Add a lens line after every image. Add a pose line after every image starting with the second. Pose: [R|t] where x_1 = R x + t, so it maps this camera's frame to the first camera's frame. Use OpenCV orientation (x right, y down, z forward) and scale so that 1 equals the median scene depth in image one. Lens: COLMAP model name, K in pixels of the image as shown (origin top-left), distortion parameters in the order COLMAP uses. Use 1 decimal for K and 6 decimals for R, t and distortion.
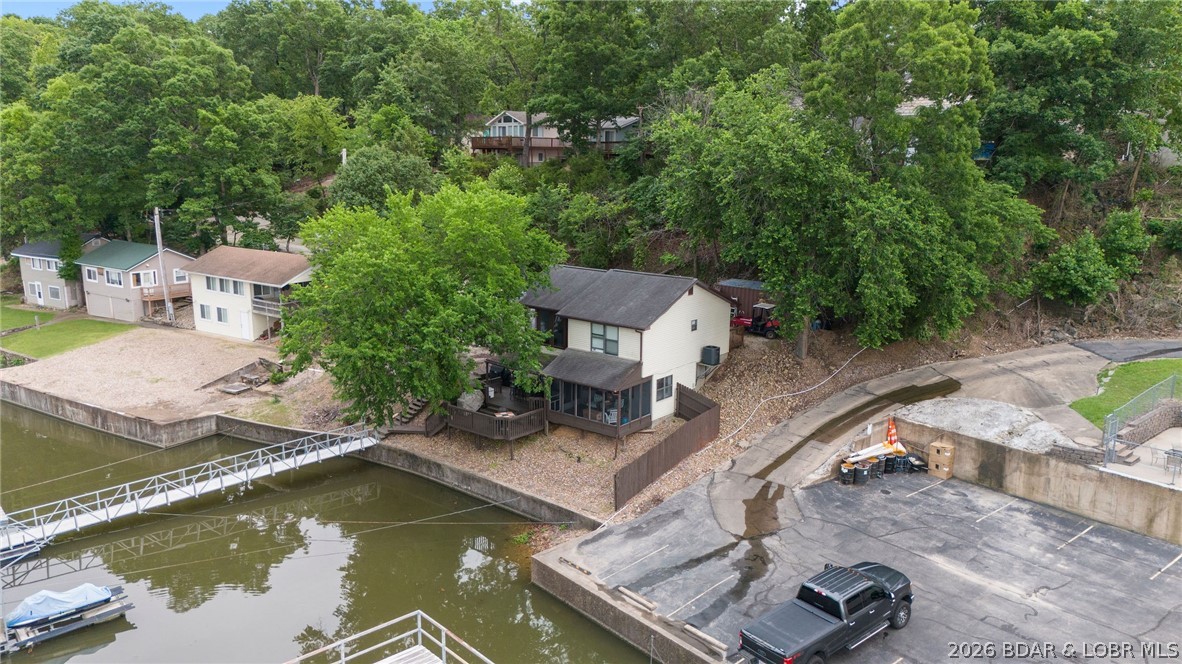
lens RADIAL K [[872.3, 0, 596.6], [0, 872.3, 333.2], [0, 0, 1]] dist [0.068899, -0.059685]
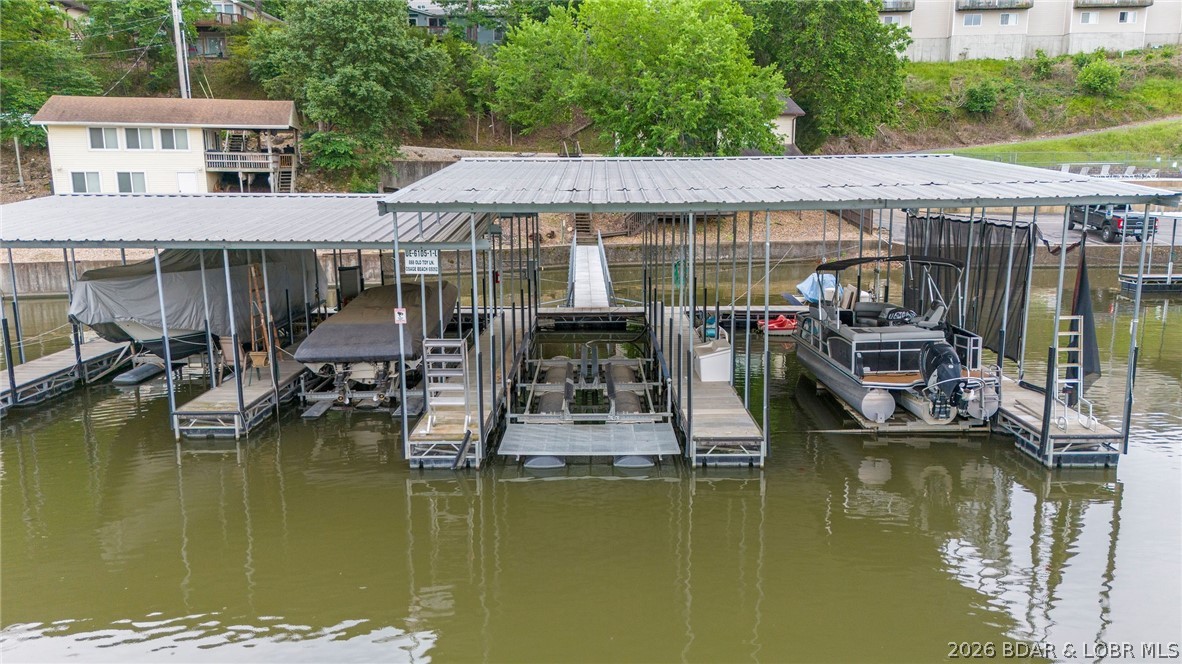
lens RADIAL K [[872.3, 0, 595.4], [0, 872.3, 335.5], [0, 0, 1]] dist [0.068899, -0.059685]
pose [[0.666713, -0.150153, 0.730033, -1.211668], [0.159198, 0.985581, 0.057325, 0.205314], [-0.728114, 0.078001, 0.681004, 0.404294]]
